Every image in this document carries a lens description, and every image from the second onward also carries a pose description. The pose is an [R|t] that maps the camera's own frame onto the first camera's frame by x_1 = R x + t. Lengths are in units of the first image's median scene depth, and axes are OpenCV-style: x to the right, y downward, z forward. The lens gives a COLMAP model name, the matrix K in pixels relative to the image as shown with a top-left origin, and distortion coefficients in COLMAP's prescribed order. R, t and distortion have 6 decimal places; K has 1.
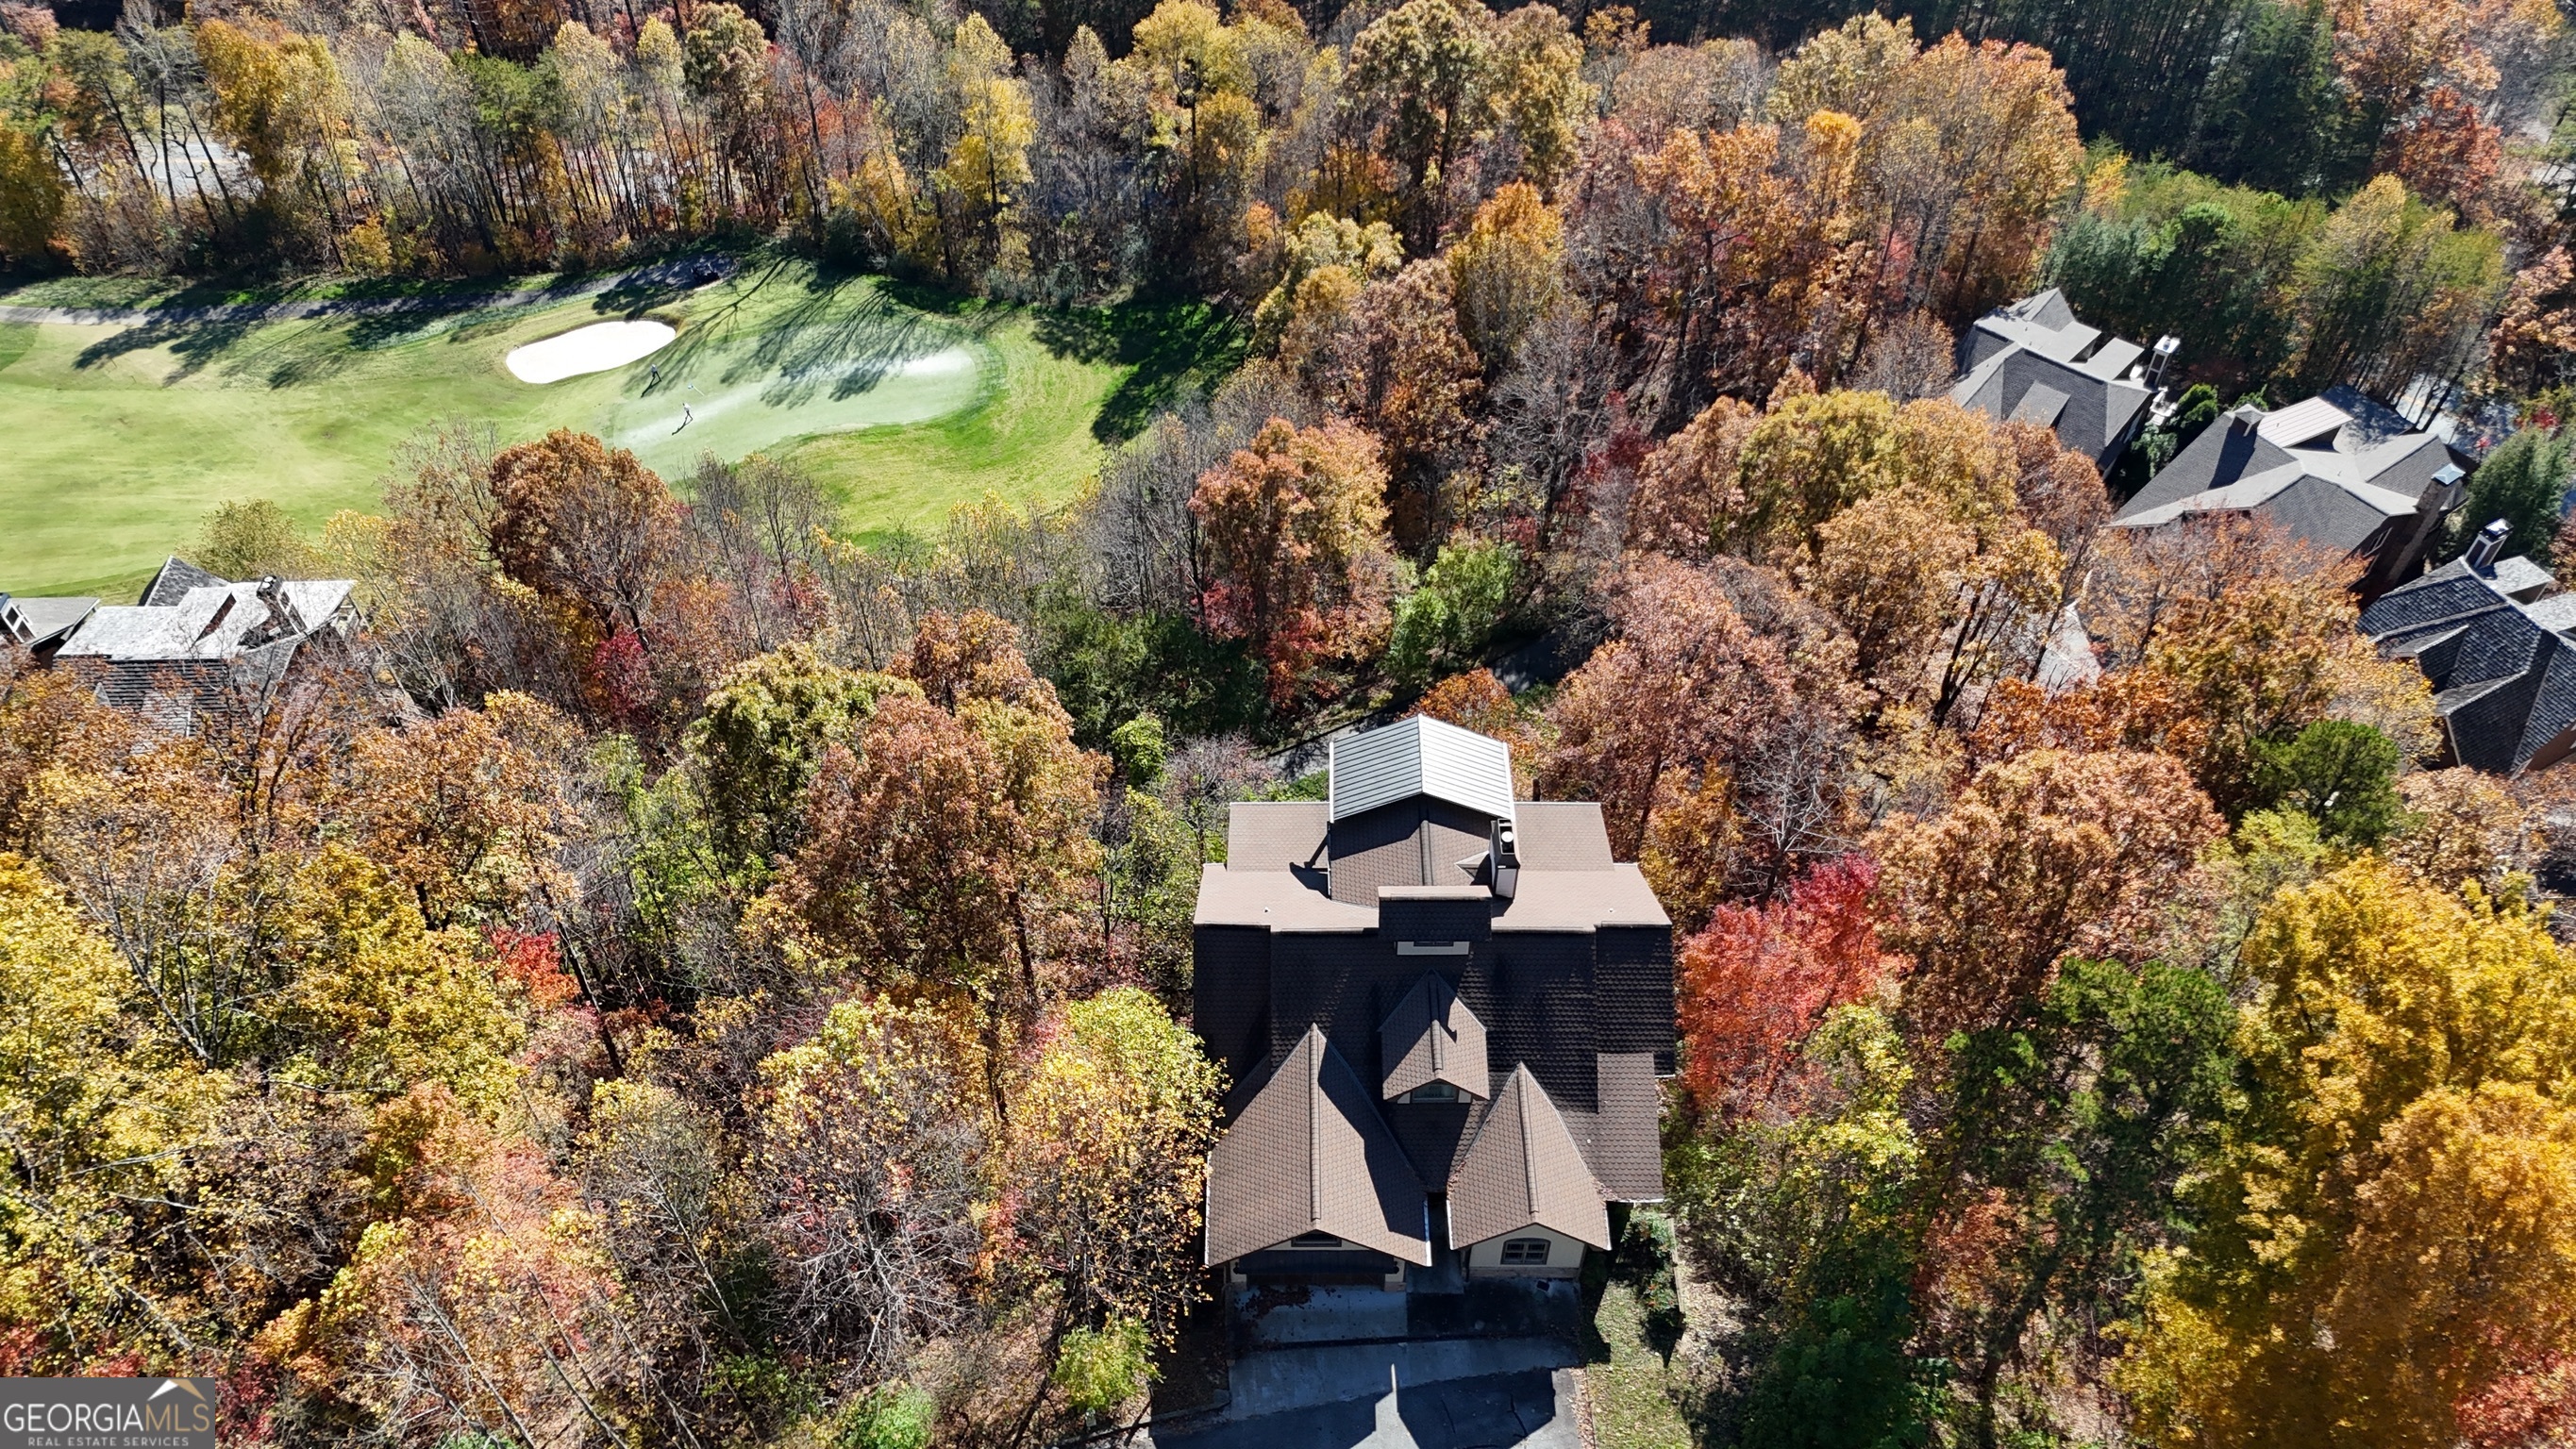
lens RADIAL K [[1871.9, 0, 1278.1], [0, 1871.9, 728.2], [0, 0, 1]] dist [0.075192, -0.060320]
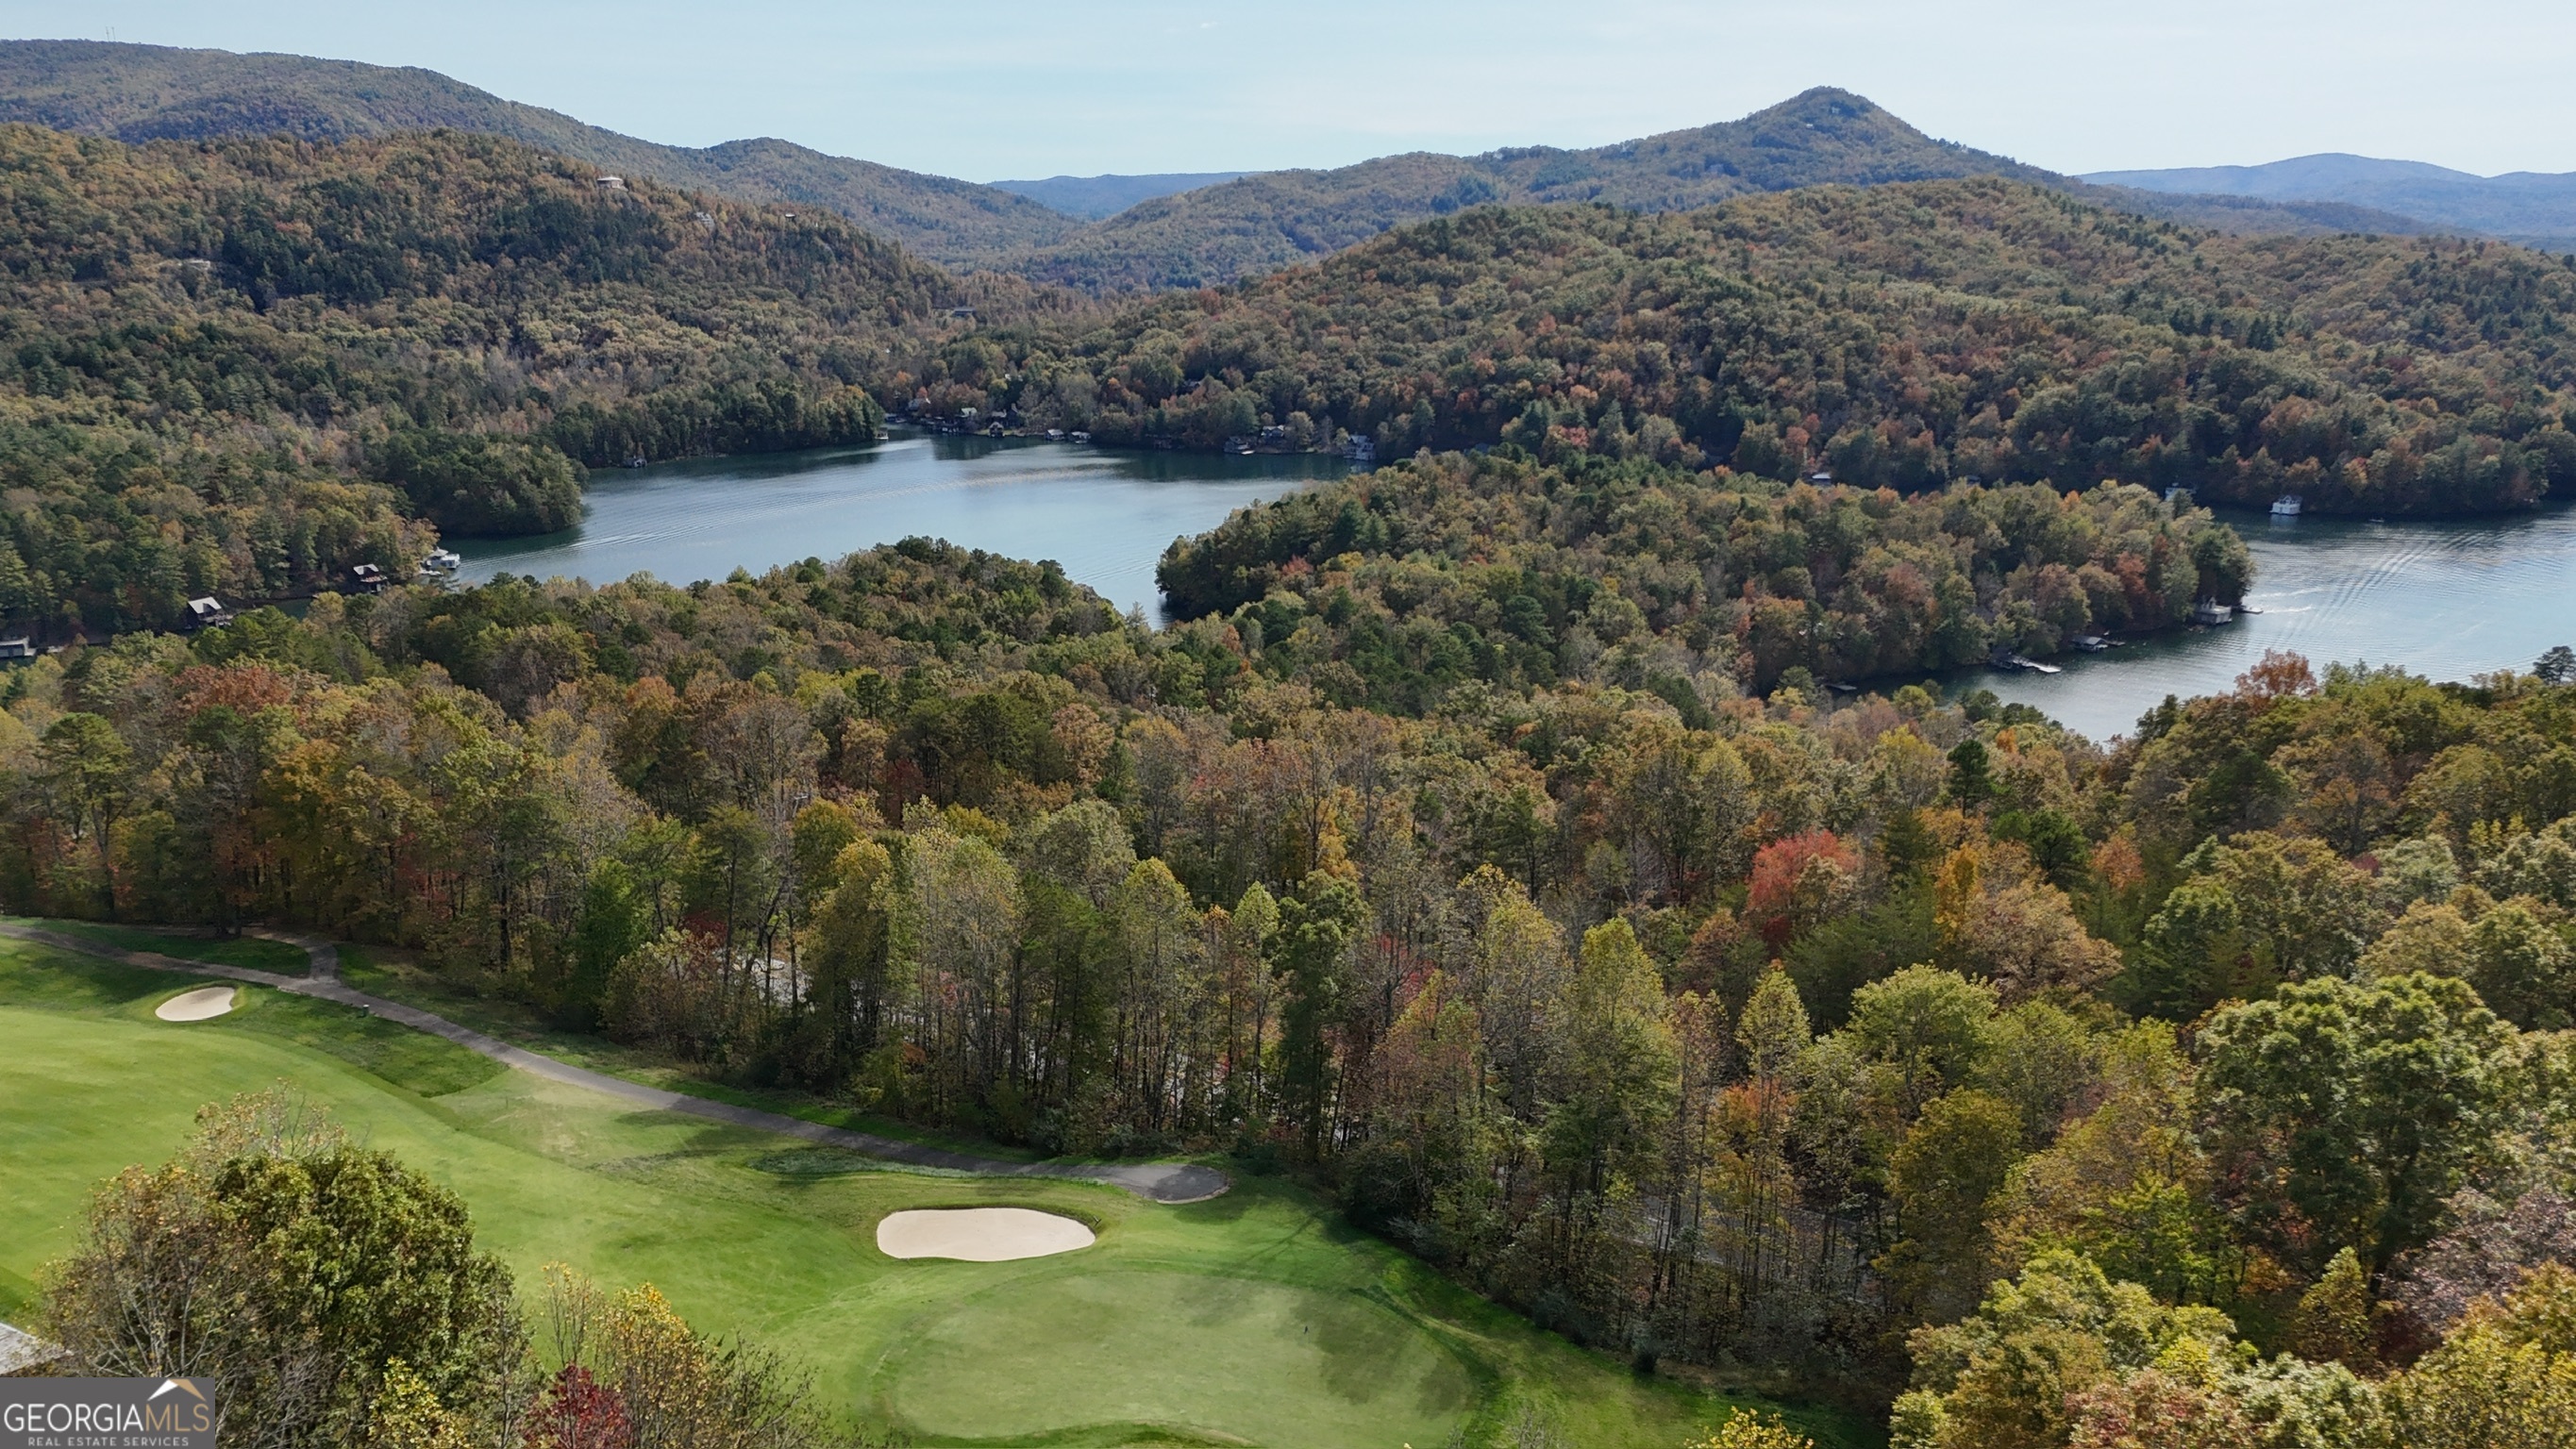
lens RADIAL K [[1871.9, 0, 1293.4], [0, 1871.9, 734.7], [0, 0, 1]] dist [0.075192, -0.060320]
pose [[0.879003, 0.137182, -0.456655, 0.040009], [-0.369234, 0.801809, -0.469860, -0.058509], [0.301694, 0.581621, 0.755445, 0.385923]]
